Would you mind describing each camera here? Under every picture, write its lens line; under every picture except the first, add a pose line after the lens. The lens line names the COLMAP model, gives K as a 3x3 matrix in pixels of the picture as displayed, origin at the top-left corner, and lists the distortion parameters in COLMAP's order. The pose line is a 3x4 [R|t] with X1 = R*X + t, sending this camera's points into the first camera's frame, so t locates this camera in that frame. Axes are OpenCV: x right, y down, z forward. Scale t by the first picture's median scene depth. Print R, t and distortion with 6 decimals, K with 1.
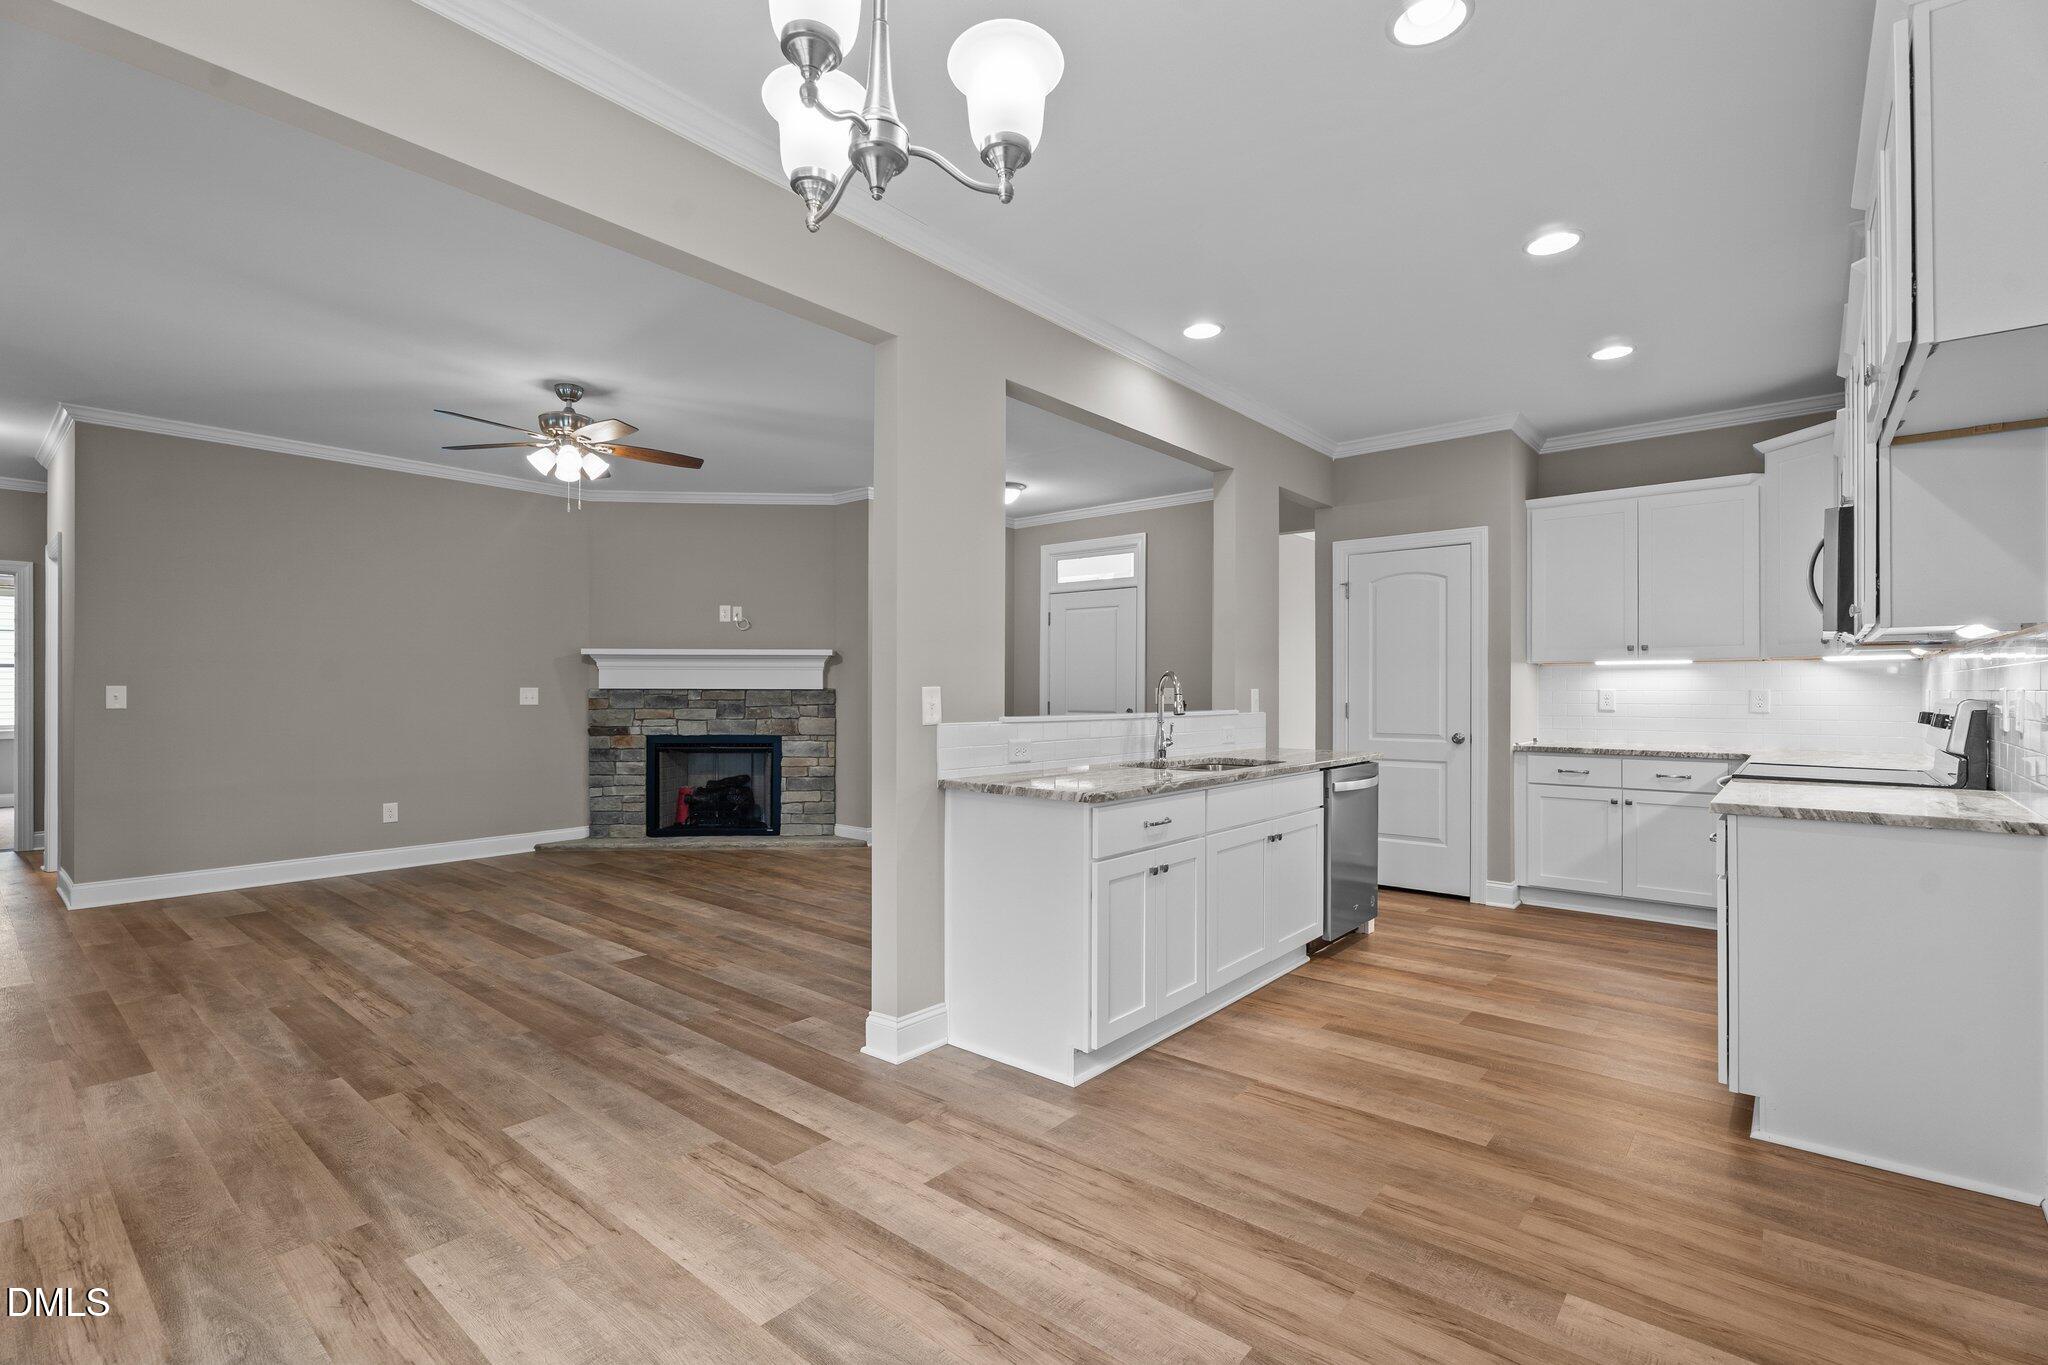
lens RADIAL K [[926.1, 0, 1024.0], [0, 926.1, 682.5], [0, 0, 1]] dist [0.000384, -0.000332]
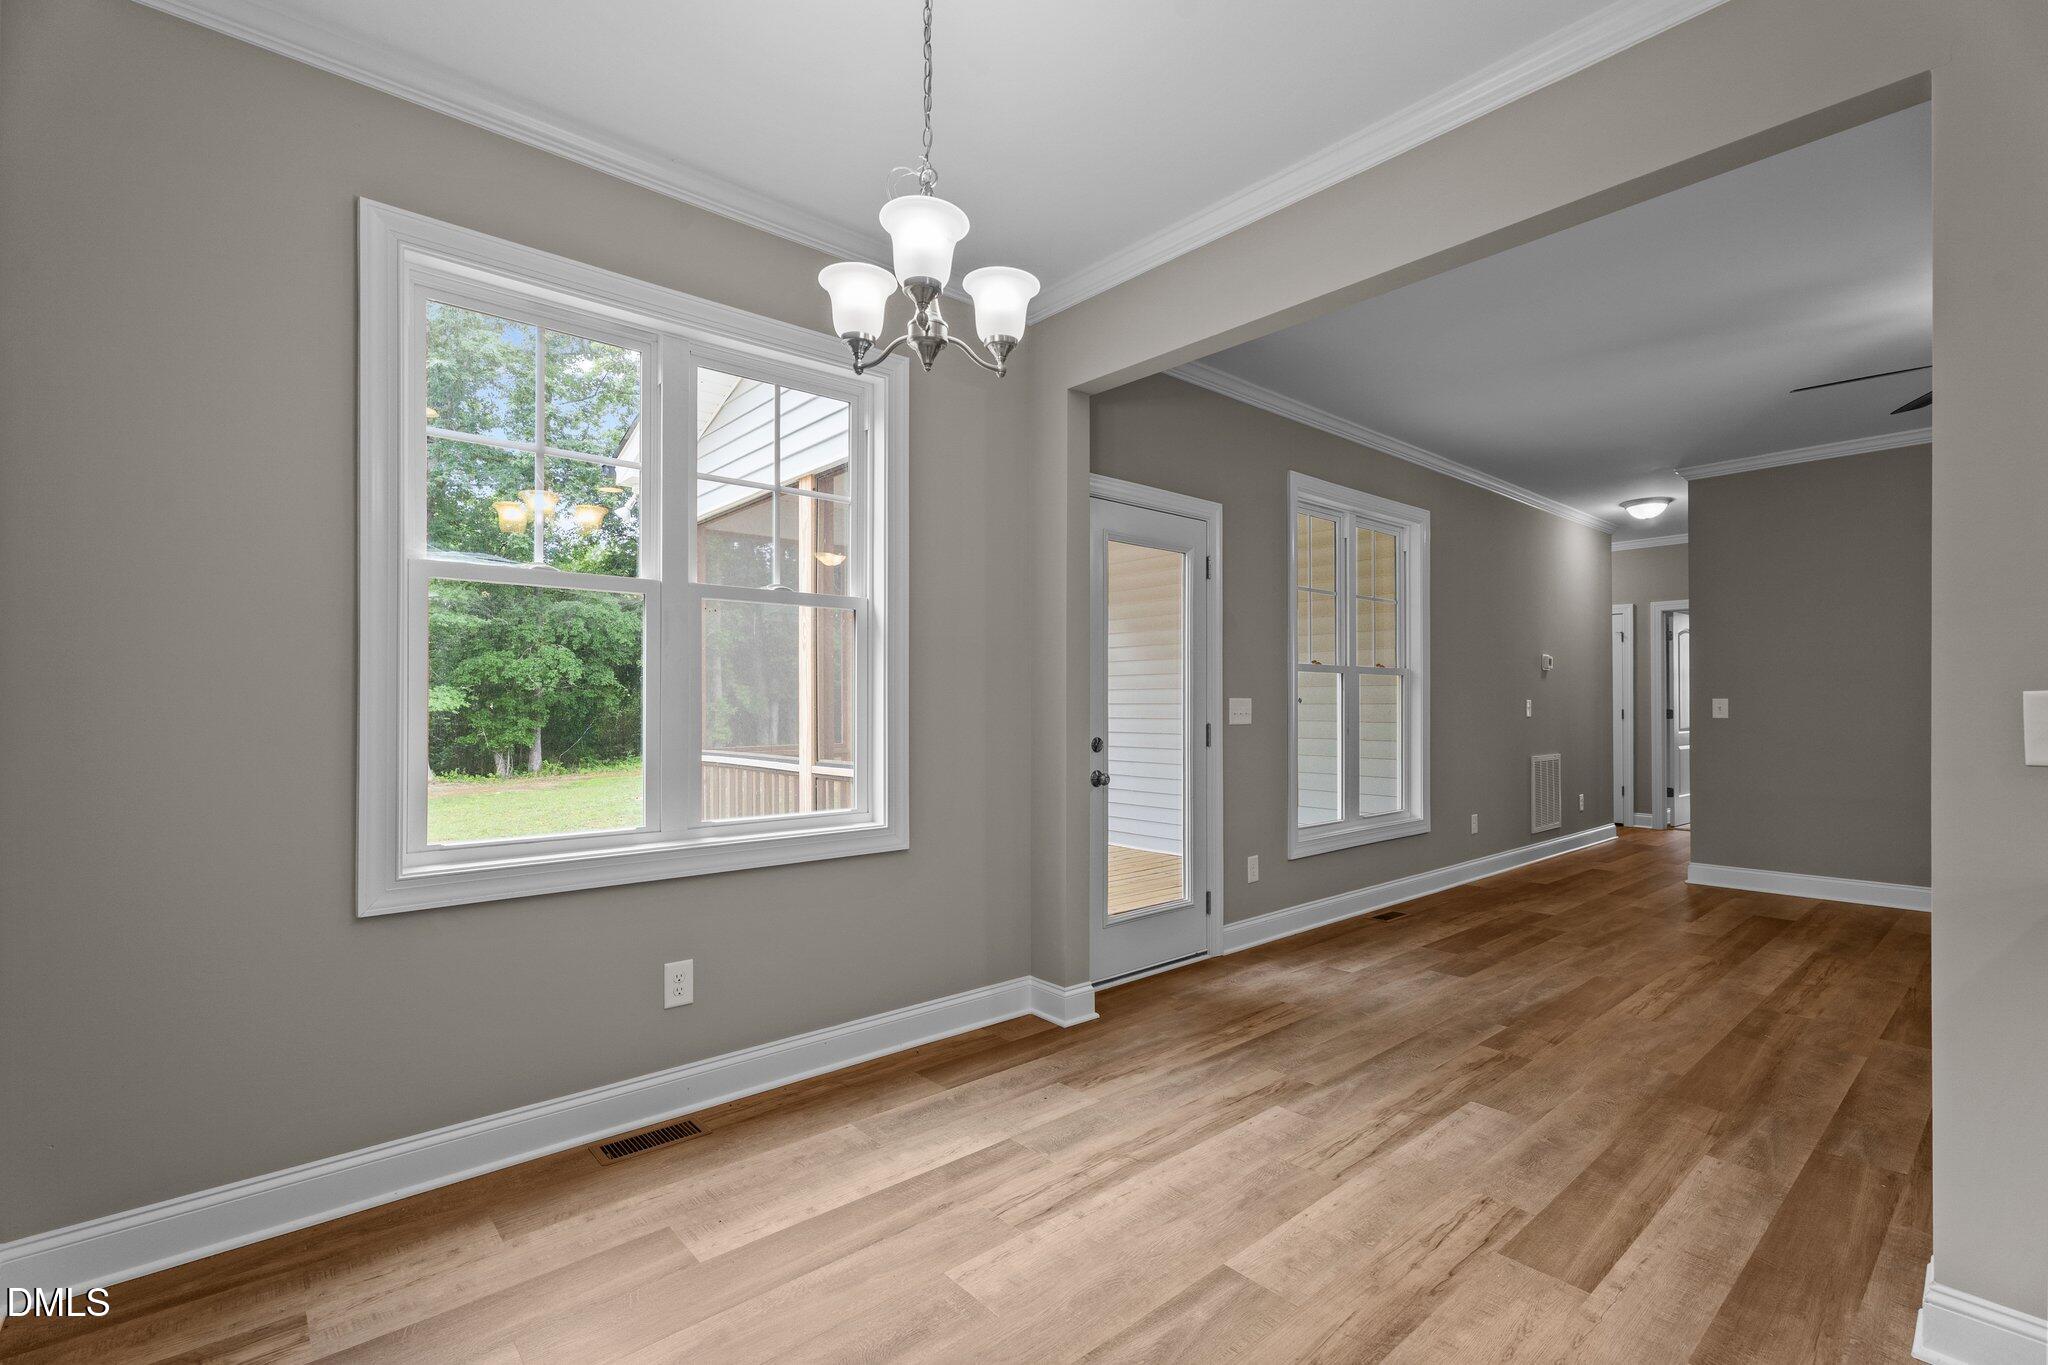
lens RADIAL K [[917.7, 0, 1021.7], [0, 917.7, 702.4], [0, 0, 1]] dist [0.001251, 0.000079]
pose [[-0.159011, -0.003666, -0.987270, 0.218450], [0.009610, 0.999940, -0.005261, 0.004581], [0.987230, -0.010324, -0.158966, 0.241022]]
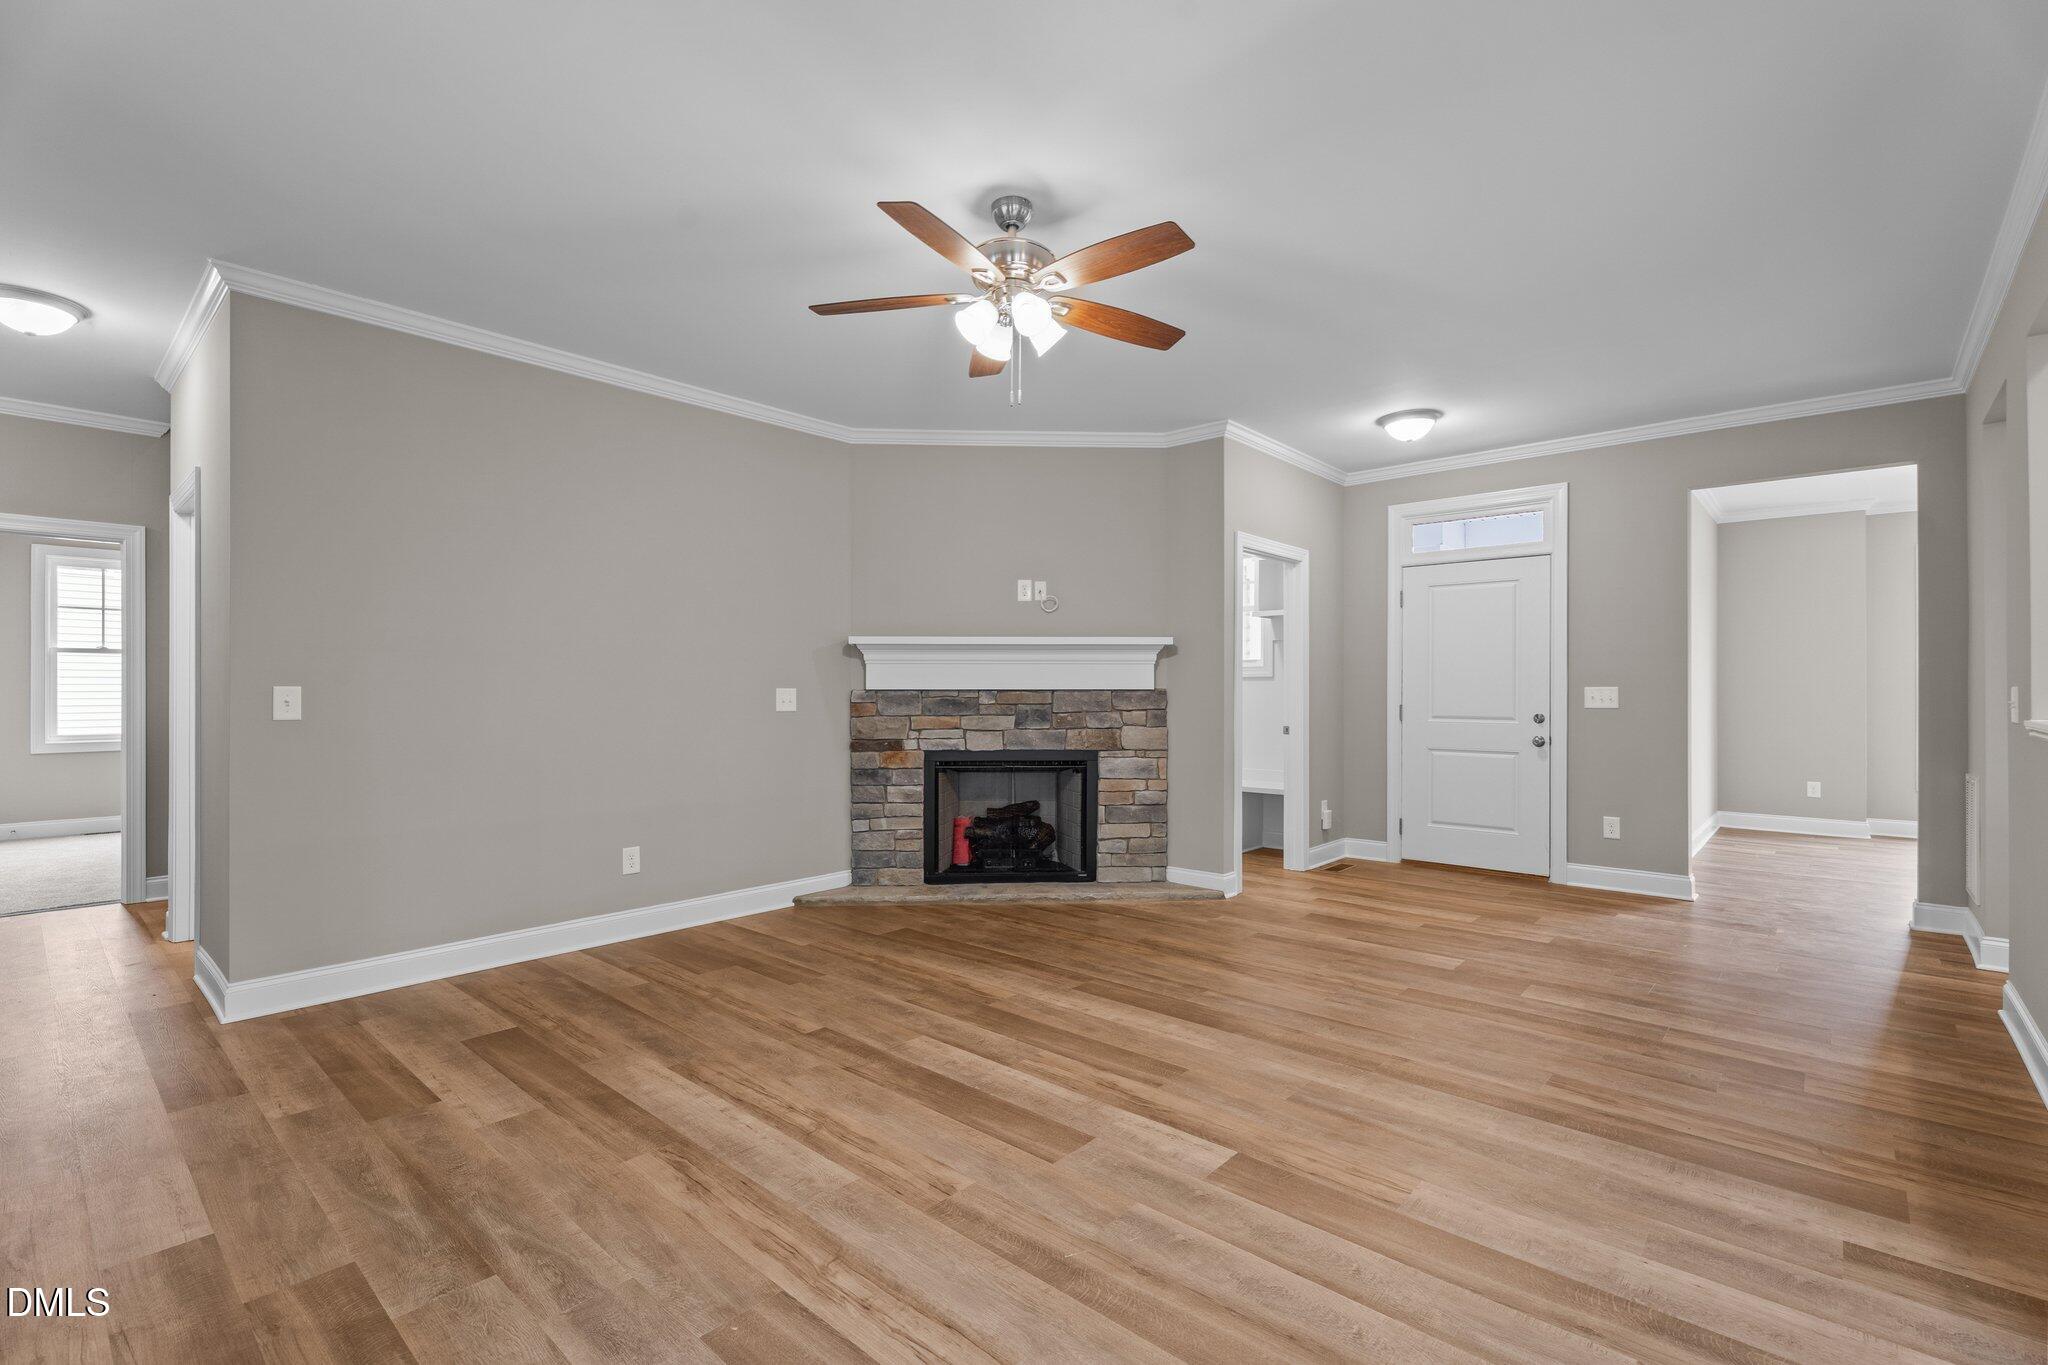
lens RADIAL K [[913.6, 0, 1024.0], [0, 913.6, 682.5], [0, 0, 1]] dist [-0.000400, -0.000106]
pose [[0.999588, -0.002183, -0.028622, -0.318422], [0.002149, 0.999997, -0.001212, 0.002168], [0.028624, 0.001150, 0.999590, 0.262603]]
